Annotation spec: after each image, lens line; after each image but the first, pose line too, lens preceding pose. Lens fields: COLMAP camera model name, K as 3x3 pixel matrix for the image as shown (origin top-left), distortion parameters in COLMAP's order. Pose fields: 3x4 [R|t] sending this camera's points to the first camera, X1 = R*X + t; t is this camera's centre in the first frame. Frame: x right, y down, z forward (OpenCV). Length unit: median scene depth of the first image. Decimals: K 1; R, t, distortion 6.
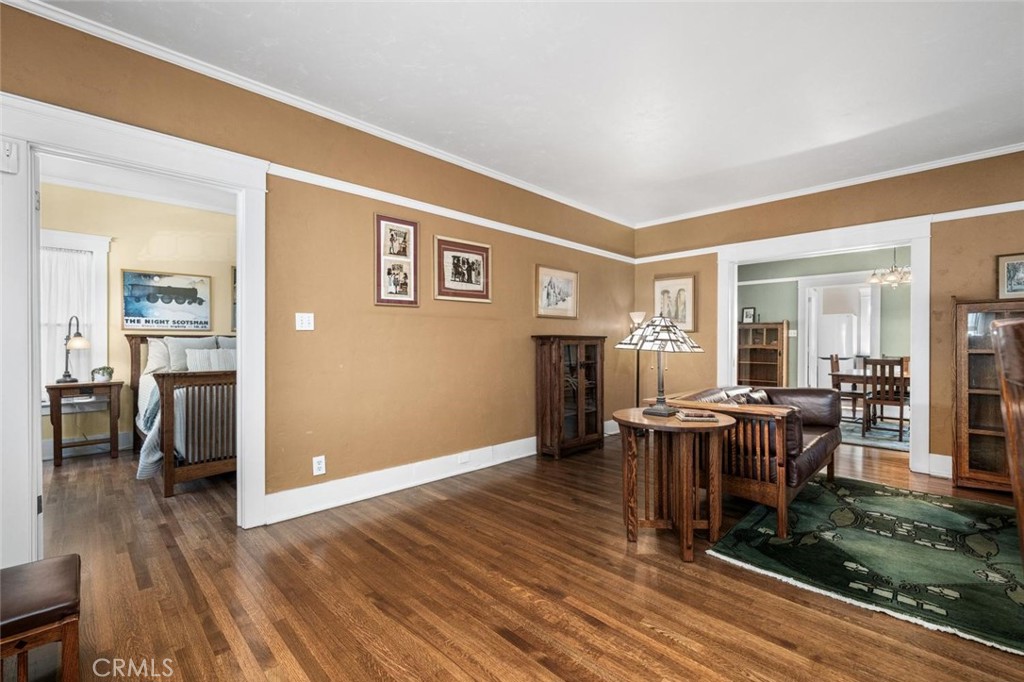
lens RADIAL K [[443.8, 0, 511.7], [0, 443.8, 342.7], [0, 0, 1]] dist [0.001755, 0.000348]
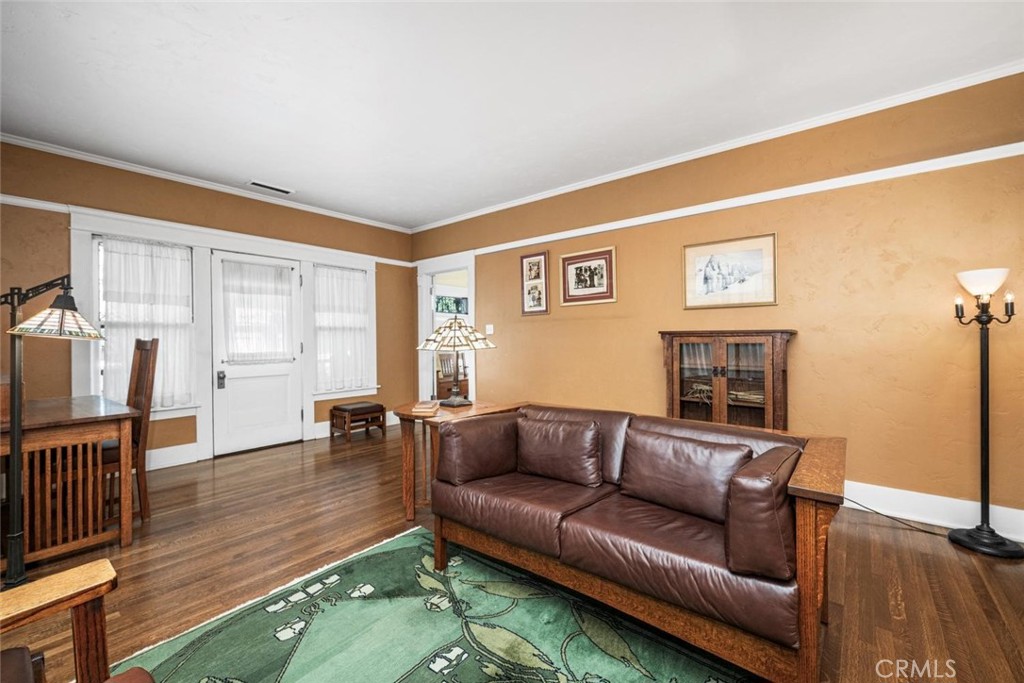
lens RADIAL K [[414.1, 0, 501.5], [0, 414.1, 339.3], [0, 0, 1]] dist [0.001270, -0.000055]
pose [[0.084195, -0.002729, -0.996446, 1.050883], [0.005393, 0.999983, -0.002283, -0.002759], [0.996435, -0.005181, 0.084208, 0.778974]]
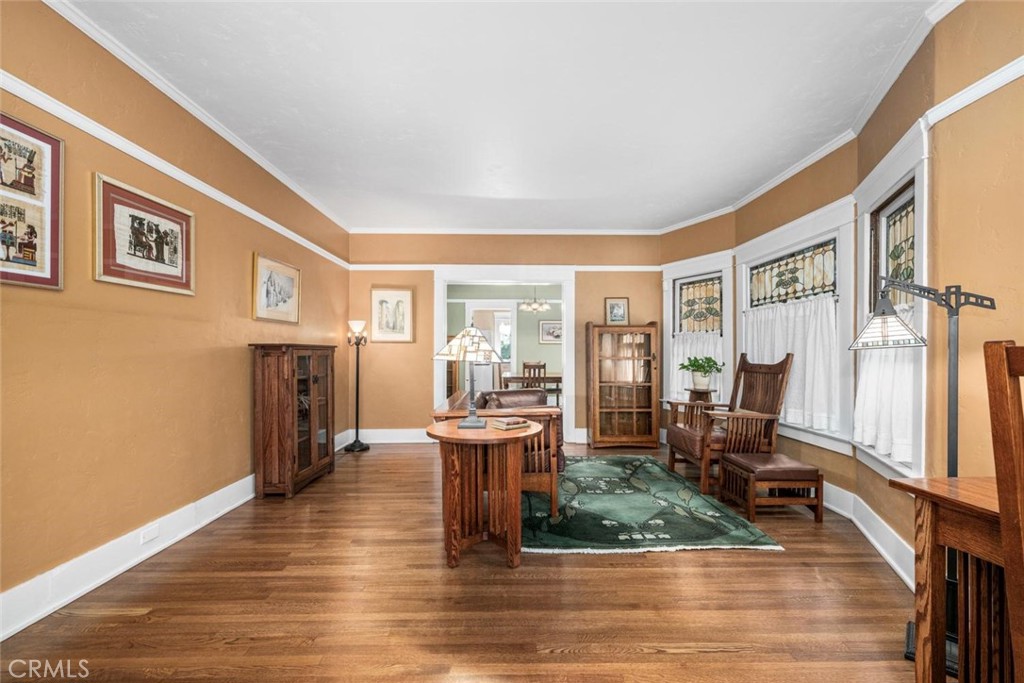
lens RADIAL K [[414.1, 0, 516.7], [0, 414.1, 349.3], [0, 0, 1]] dist [0.001270, -0.000055]
pose [[0.687950, 0.004579, 0.725744, -0.200428], [0.000336, 0.999978, -0.006628, -0.002375], [-0.725758, 0.004803, 0.687933, 0.225064]]
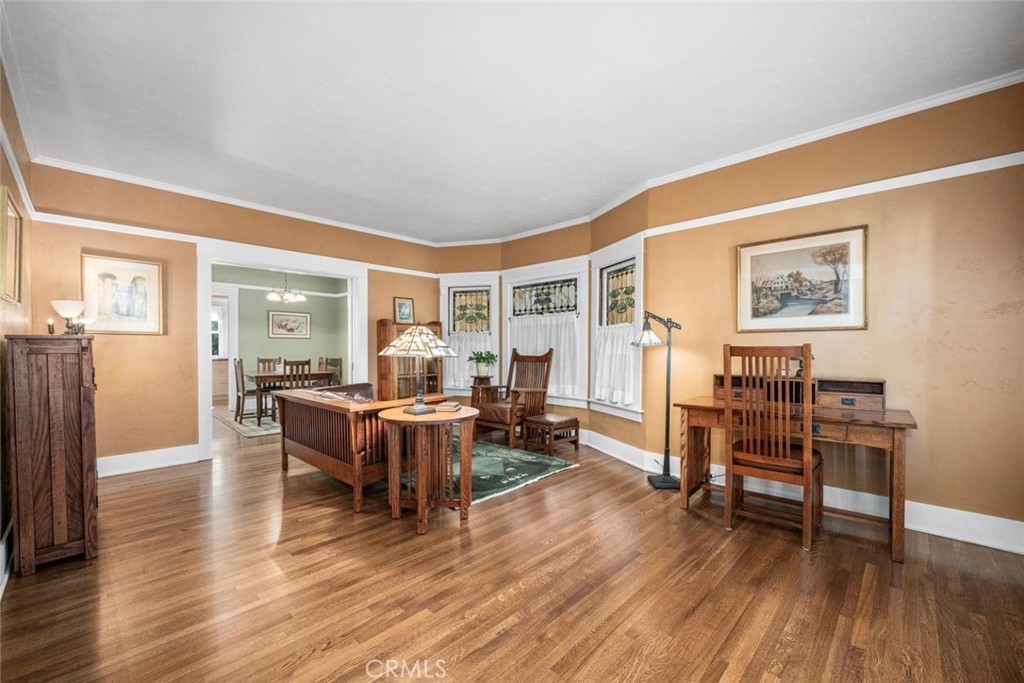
lens RADIAL K [[414.1, 0, 522.6], [0, 414.1, 348.5], [0, 0, 1]] dist [0.001270, -0.000055]
pose [[-0.041013, -0.003730, 0.999152, -0.545778], [-0.001147, 0.999993, 0.003686, -0.003765], [-0.999158, -0.000994, -0.041017, 0.591734]]
